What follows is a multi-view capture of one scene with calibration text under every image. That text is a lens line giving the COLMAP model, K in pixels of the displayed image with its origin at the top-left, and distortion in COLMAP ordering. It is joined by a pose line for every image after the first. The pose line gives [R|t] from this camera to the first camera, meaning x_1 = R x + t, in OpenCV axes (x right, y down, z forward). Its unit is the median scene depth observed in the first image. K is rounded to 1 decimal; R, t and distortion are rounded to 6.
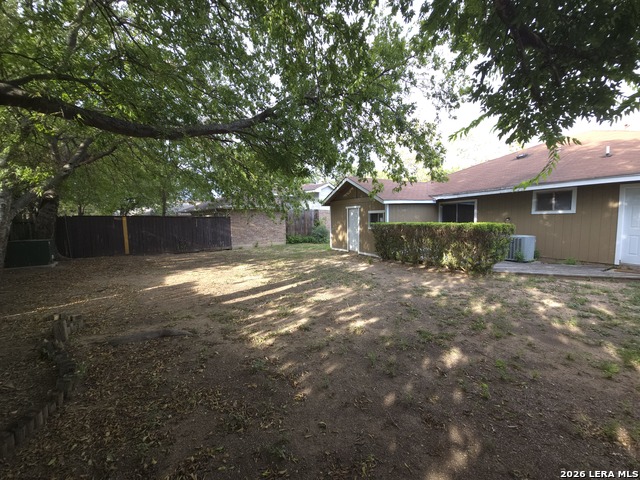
lens RADIAL K [[256.9, 0, 320.0], [0, 256.9, 240.0], [0, 0, 1]] dist [0.018895, -0.012197]
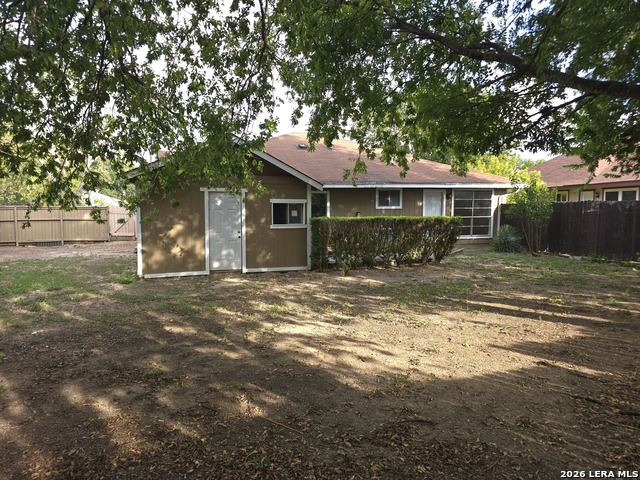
lens RADIAL K [[421.9, 0, 325.7], [0, 421.9, 244.4], [0, 0, 1]] dist [0.067977, -0.068127]
pose [[0.184505, -0.071532, 0.980225, -1.016764], [0.072464, 0.995623, 0.059016, -0.070543], [-0.980157, 0.060142, 0.188881, 0.882876]]
